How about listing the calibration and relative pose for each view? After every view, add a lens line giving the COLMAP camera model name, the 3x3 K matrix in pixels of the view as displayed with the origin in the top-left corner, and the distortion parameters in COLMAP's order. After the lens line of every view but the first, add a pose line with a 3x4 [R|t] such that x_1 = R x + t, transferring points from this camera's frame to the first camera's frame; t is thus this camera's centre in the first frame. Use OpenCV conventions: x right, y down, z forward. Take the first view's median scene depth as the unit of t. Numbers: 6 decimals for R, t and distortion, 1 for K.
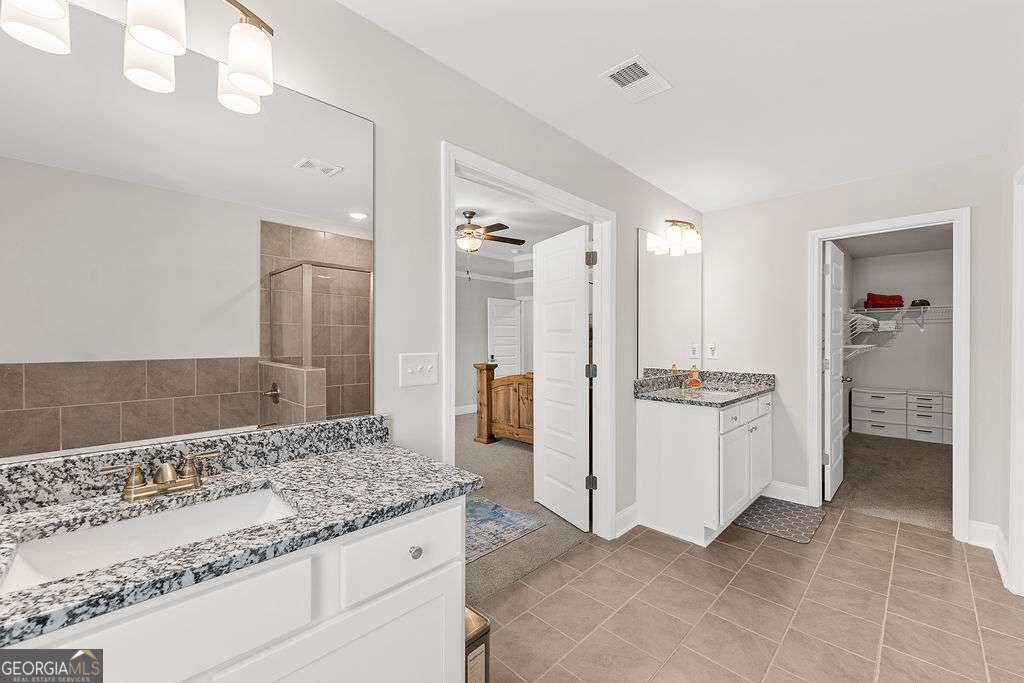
lens RADIAL K [[417.5, 0, 511.1], [0, 417.5, 341.4], [0, 0, 1]] dist [-0.001133, -0.000214]
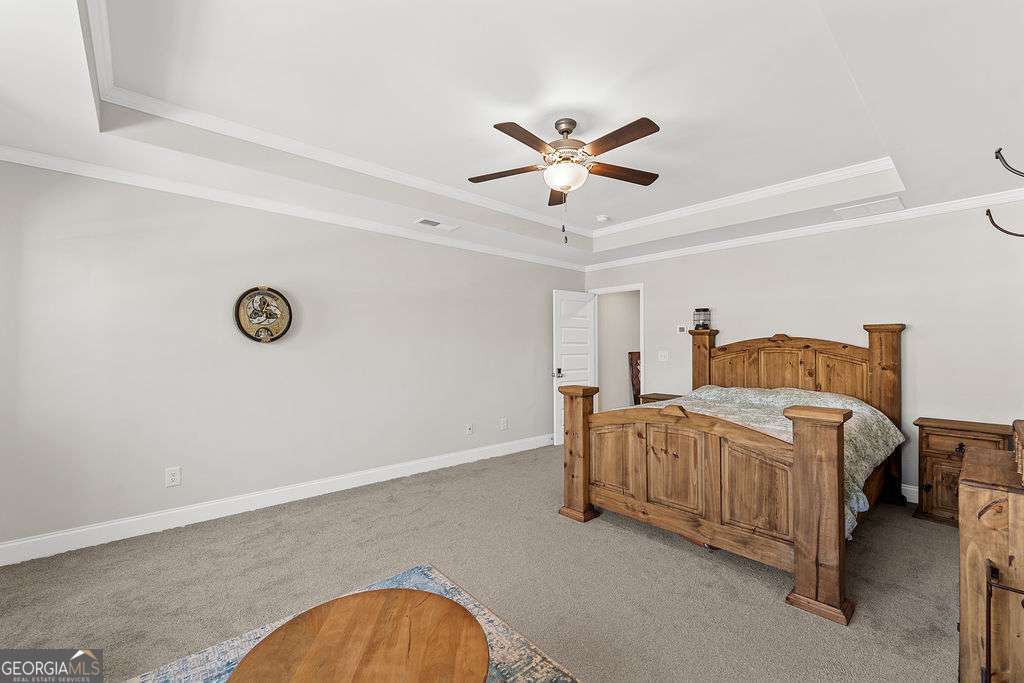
lens RADIAL K [[417.5, 0, 515.5], [0, 417.5, 346.3], [0, 0, 1]] dist [-0.001133, -0.000214]
pose [[0.999327, 0.003491, -0.036526, -0.134033], [-0.003659, 0.999983, -0.004533, -0.002425], [0.036510, 0.004664, 0.999322, 0.394659]]
